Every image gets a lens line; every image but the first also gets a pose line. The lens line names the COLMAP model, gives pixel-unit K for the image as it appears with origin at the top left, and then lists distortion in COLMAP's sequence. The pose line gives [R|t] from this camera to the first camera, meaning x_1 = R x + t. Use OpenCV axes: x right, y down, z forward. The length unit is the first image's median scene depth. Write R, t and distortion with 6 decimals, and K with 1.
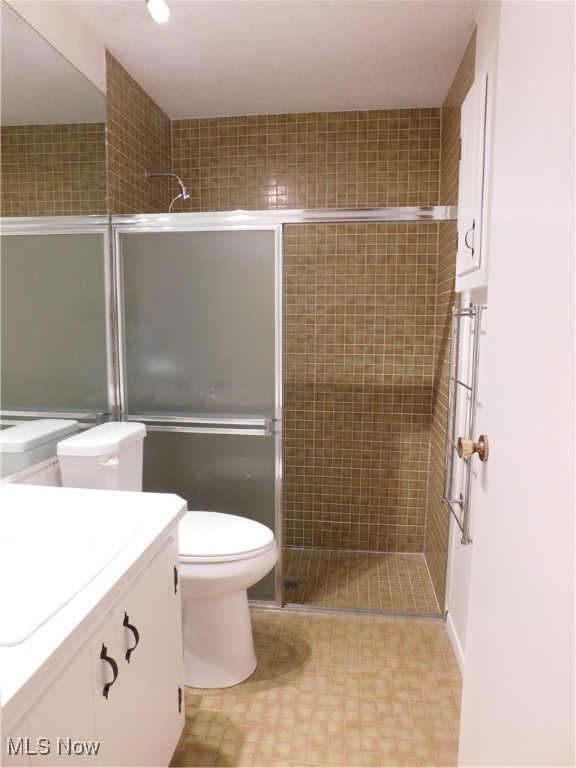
lens RADIAL K [[506.7, 0, 290.8], [0, 506.7, 383.7], [0, 0, 1]] dist [-0.074112, 0.055742]
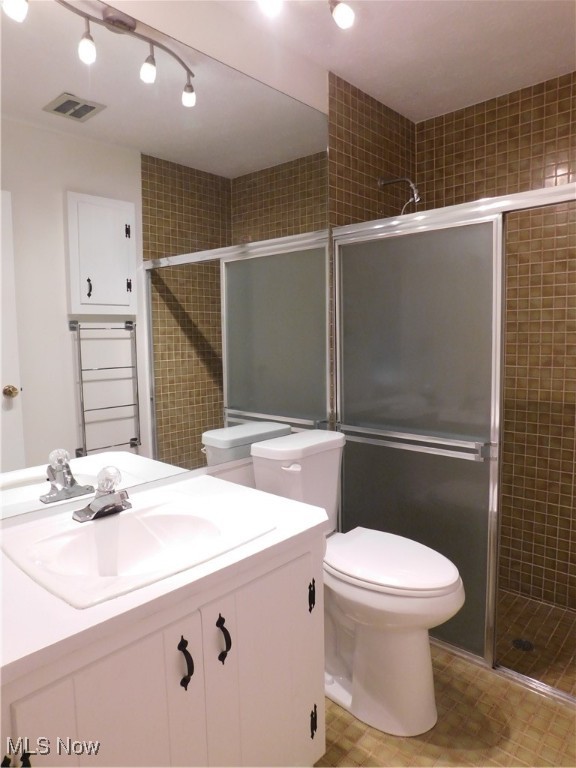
lens RADIAL K [[506.7, 0, 288.4], [0, 506.7, 382.8], [0, 0, 1]] dist [-0.074112, 0.055742]
pose [[0.814115, 0.035842, -0.579596, 0.177849], [-0.051654, 0.998607, -0.010801, -0.004241], [0.578402, 0.038731, 0.814832, 0.114171]]
